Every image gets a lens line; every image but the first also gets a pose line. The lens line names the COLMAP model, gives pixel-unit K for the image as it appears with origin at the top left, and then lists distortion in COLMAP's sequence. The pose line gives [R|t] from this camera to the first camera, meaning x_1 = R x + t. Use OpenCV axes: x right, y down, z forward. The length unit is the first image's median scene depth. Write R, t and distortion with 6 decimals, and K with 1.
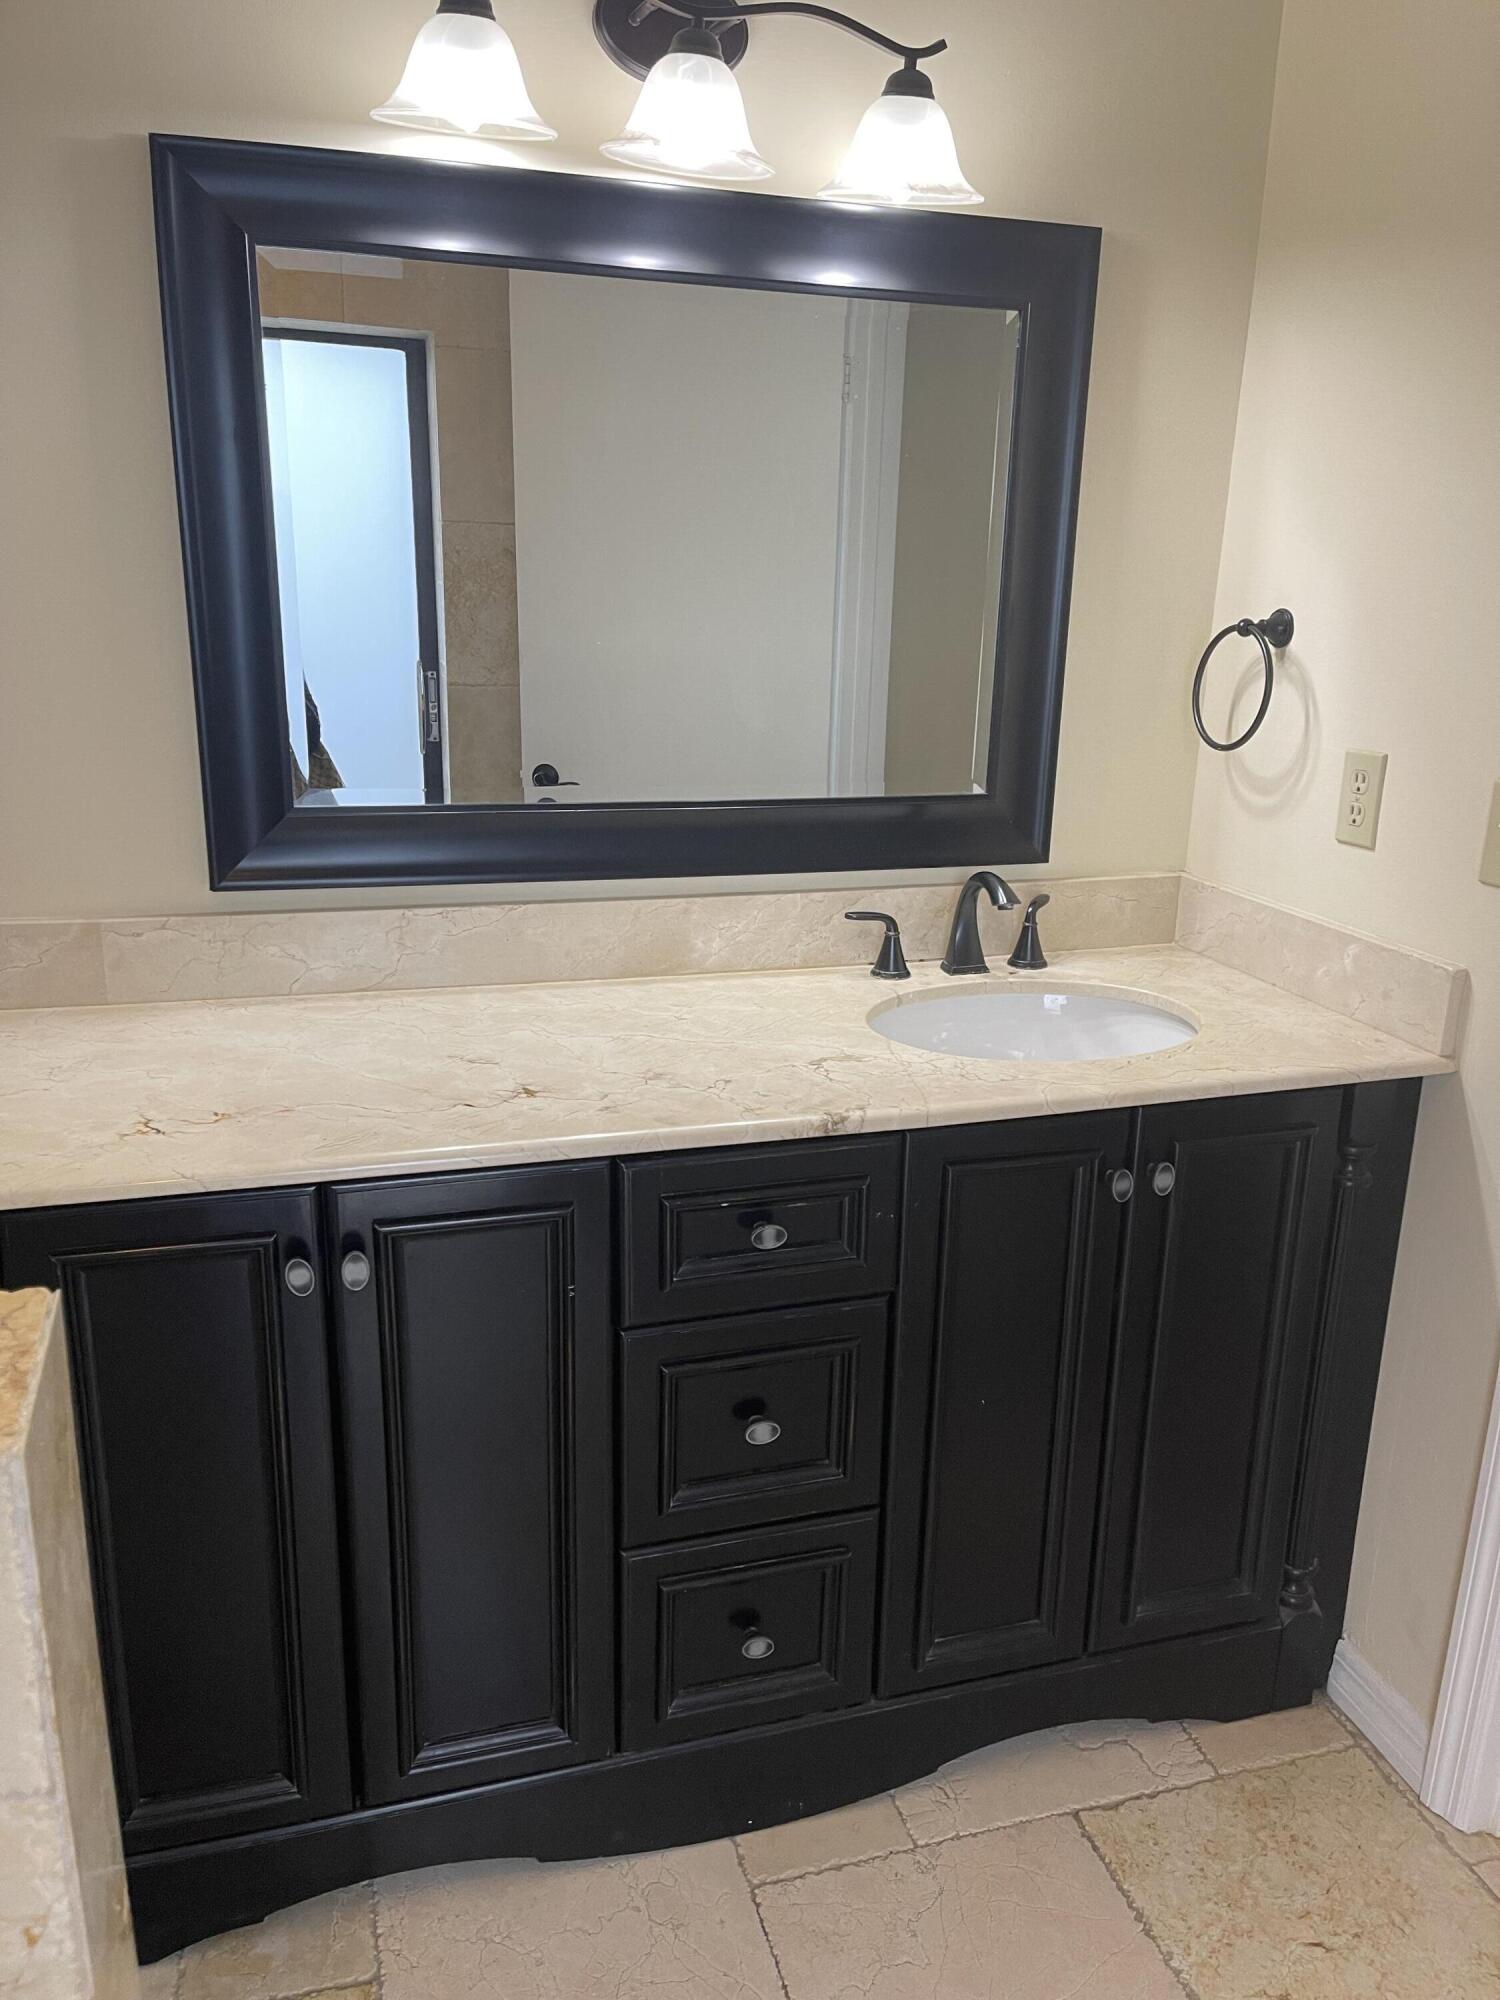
lens RADIAL K [[1517.3, 0, 752.2], [0, 1517.3, 1002.1], [0, 0, 1]] dist [0.060514, -0.079866]
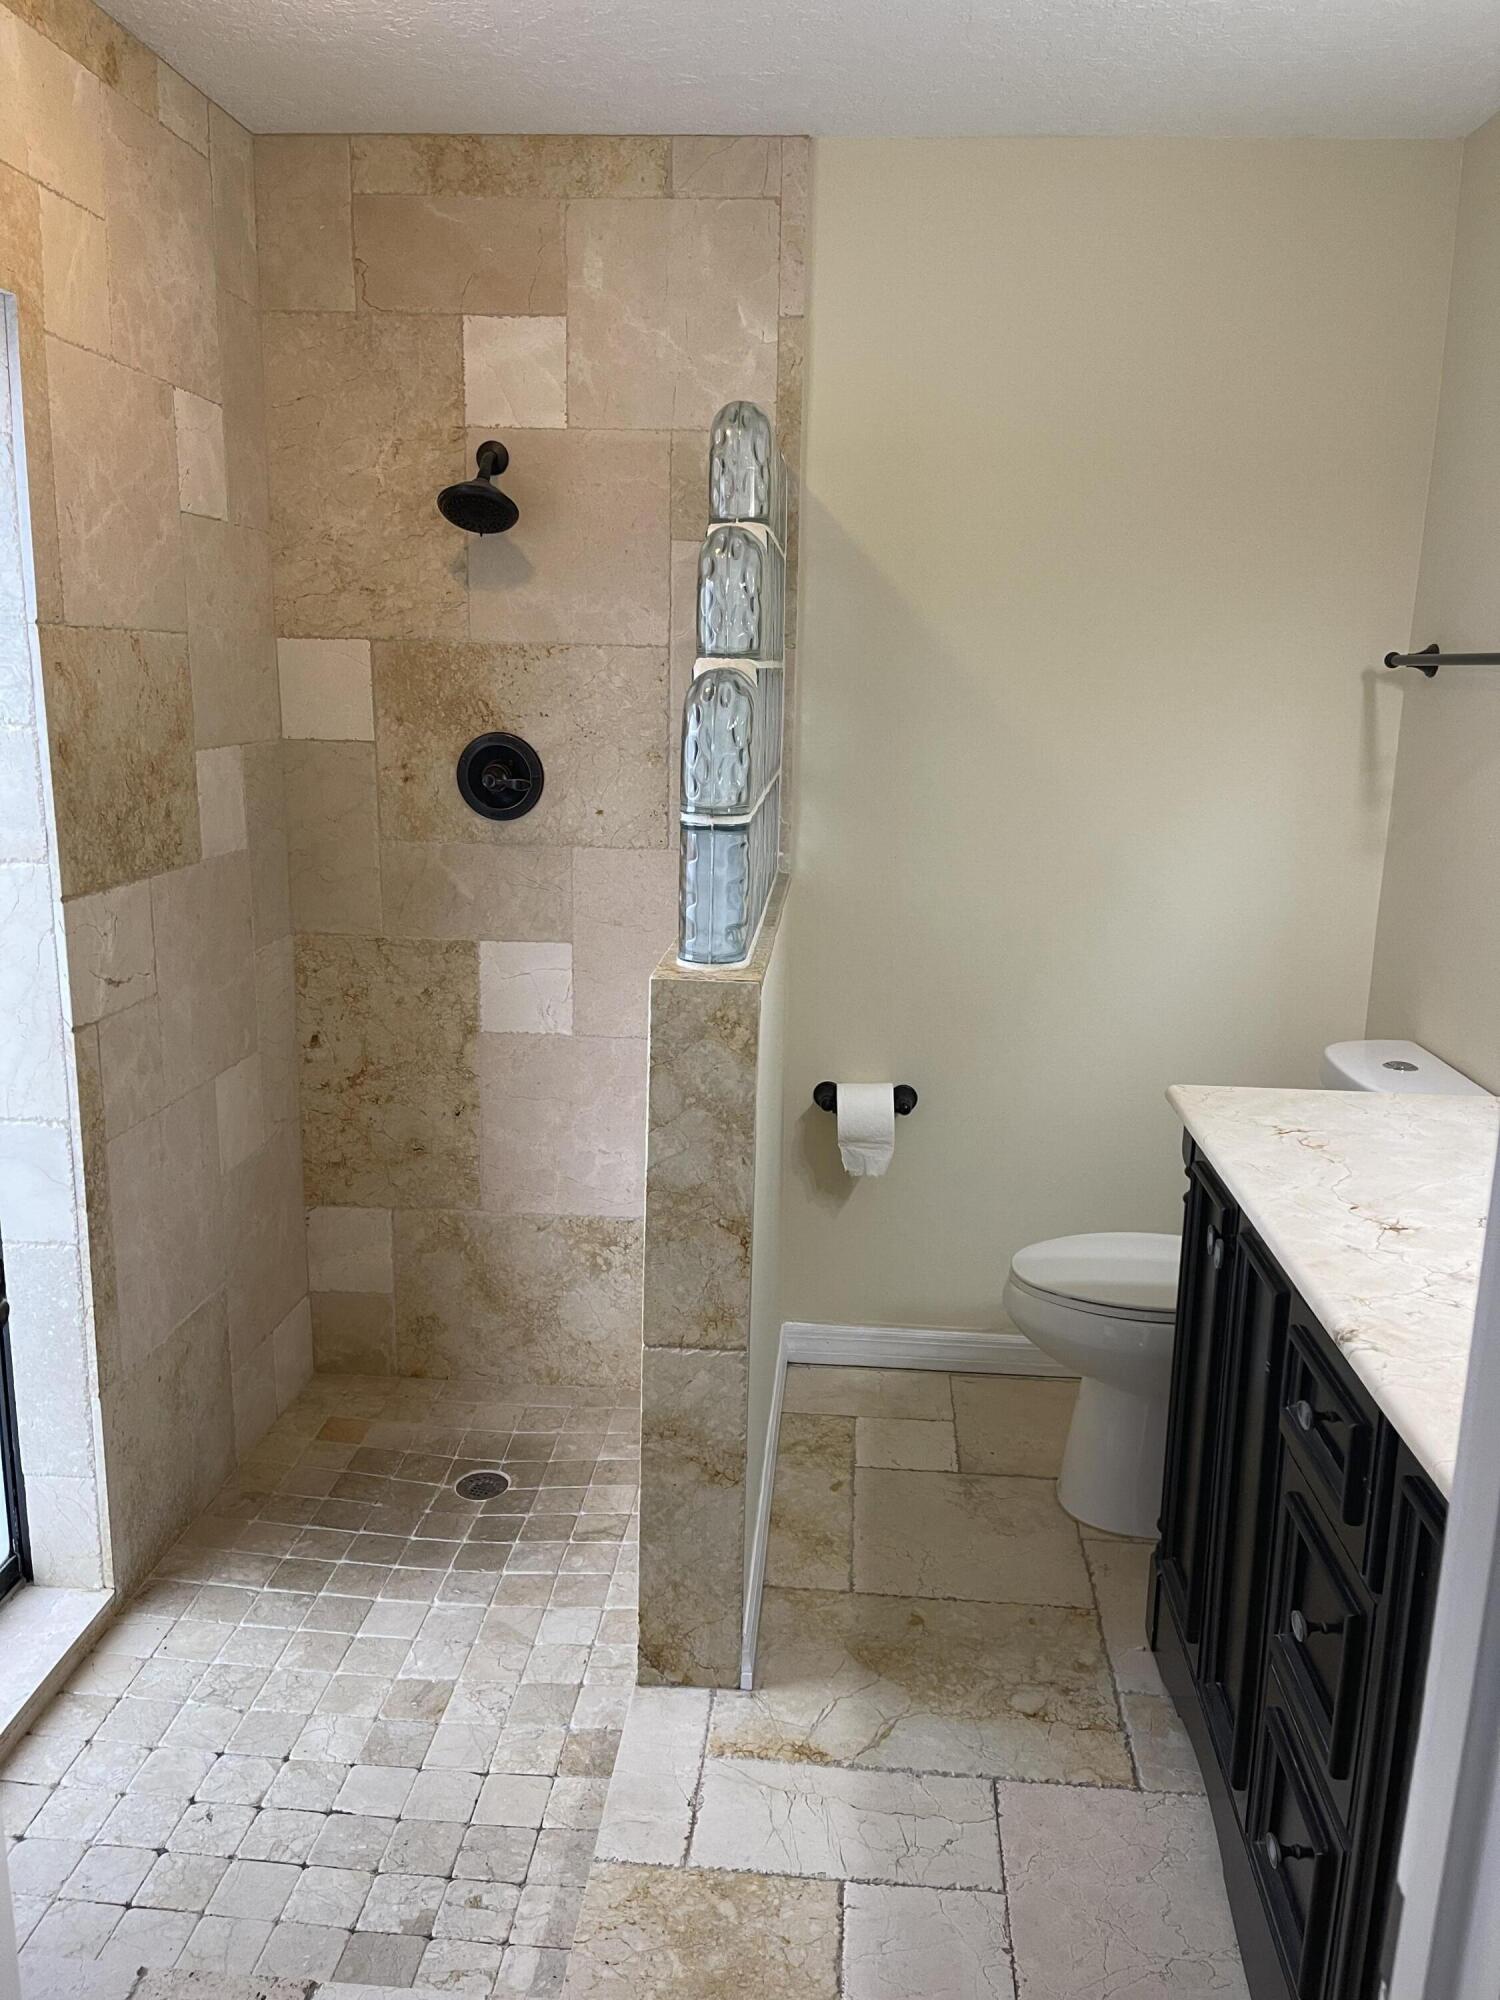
lens RADIAL K [[1517.3, 0, 748.8], [0, 1517.3, 1001.0], [0, 0, 1]] dist [0.060514, -0.079866]
pose [[-0.364729, 0.167651, -0.915896, 1.011287], [-0.291366, 0.913706, 0.283278, -0.268693], [0.884352, 0.370181, -0.284408, 0.859730]]
